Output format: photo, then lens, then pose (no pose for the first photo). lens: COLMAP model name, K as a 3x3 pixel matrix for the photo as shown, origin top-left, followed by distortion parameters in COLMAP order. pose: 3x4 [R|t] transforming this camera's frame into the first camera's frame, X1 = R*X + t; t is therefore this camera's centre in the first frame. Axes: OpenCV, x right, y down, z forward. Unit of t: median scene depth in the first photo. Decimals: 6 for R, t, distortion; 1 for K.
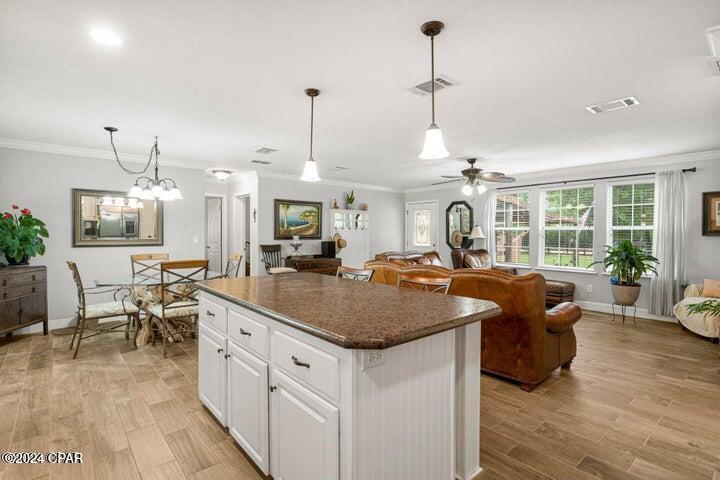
lens RADIAL K [[364.2, 0, 353.8], [0, 364.2, 236.6], [0, 0, 1]] dist [-0.000175, 0.000705]
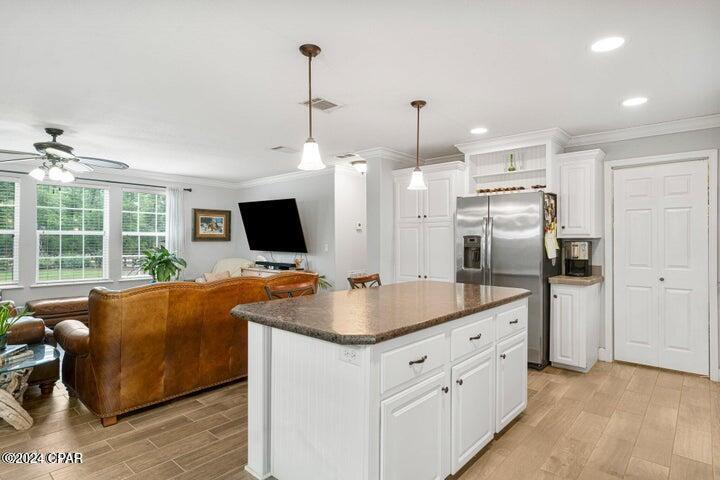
lens RADIAL K [[390.5, 0, 368.0], [0, 390.5, 237.8], [0, 0, 1]] dist [0.023512, 0.000931]
pose [[-0.155868, 0.003040, 0.987773, -0.410298], [0.003338, 0.999991, -0.002551, -0.007007], [-0.987772, 0.002899, -0.155877, 0.452187]]
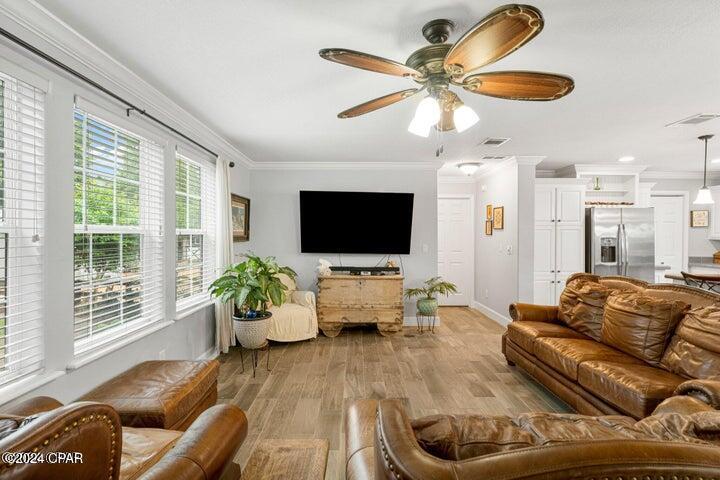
lens RADIAL K [[333.2, 0, 368.5], [0, 333.2, 238.4], [0, 0, 1]] dist [-0.005962, -0.000563]
pose [[-0.782368, -0.011581, 0.622709, 0.155574], [-0.001886, 0.999867, 0.016225, -0.019531], [-0.622814, 0.011519, -0.782285, 1.067805]]
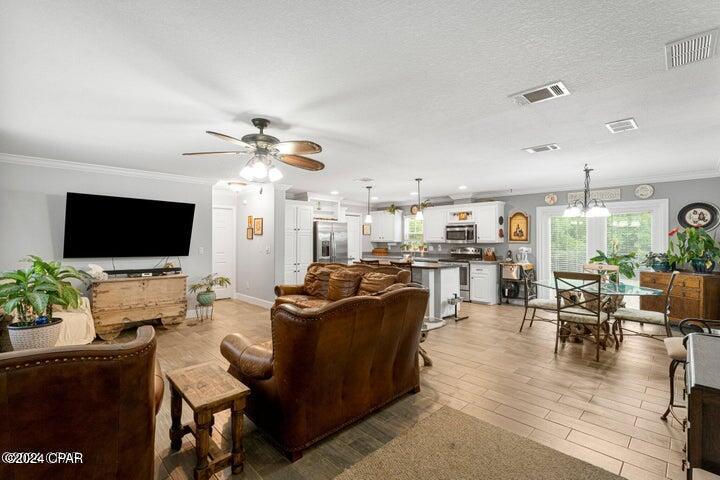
lens RADIAL K [[321.5, 0, 359.7], [0, 321.5, 236.2], [0, 0, 1]] dist [0.000245, 0.000153]
pose [[-0.995634, -0.006412, -0.093119, 0.183661], [-0.005868, 0.999964, -0.006120, -0.020001], [0.093155, -0.005546, -0.995636, 1.288907]]
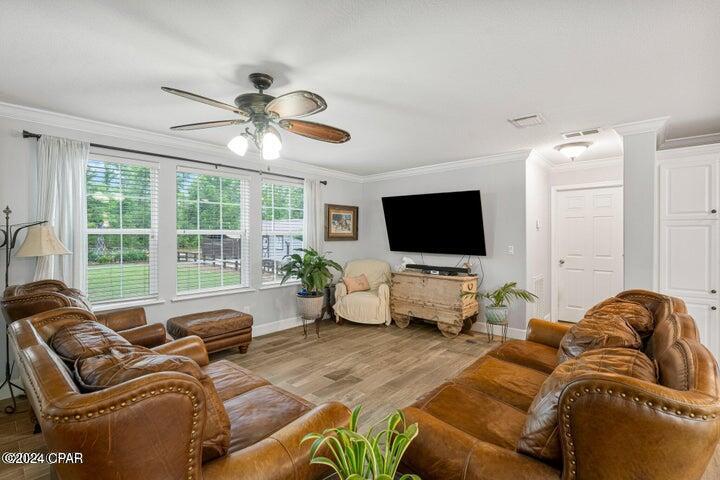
lens RADIAL K [[333.2, 0, 373.1], [0, 333.2, 238.2], [0, 0, 1]] dist [-0.005962, -0.000563]
pose [[-0.165725, -0.010175, 0.986119, -0.083808], [0.005637, 0.999921, 0.011265, -0.017245], [-0.986156, 0.007426, -0.165655, 0.779772]]
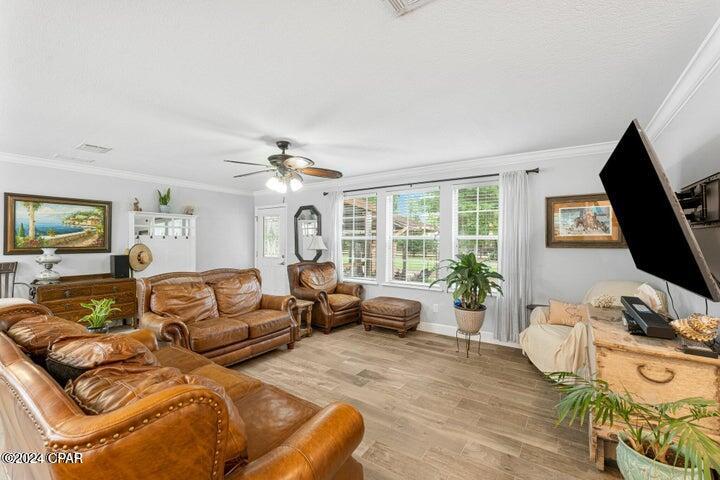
lens RADIAL K [[311.3, 0, 358.5], [0, 311.3, 237.2], [0, 0, 1]] dist [0.002560, 0.000077]
pose [[0.965610, 0.000637, 0.259995, 0.257244], [0.003727, 0.999860, -0.016291, -0.012414], [-0.259969, 0.016700, 0.965472, 0.308304]]
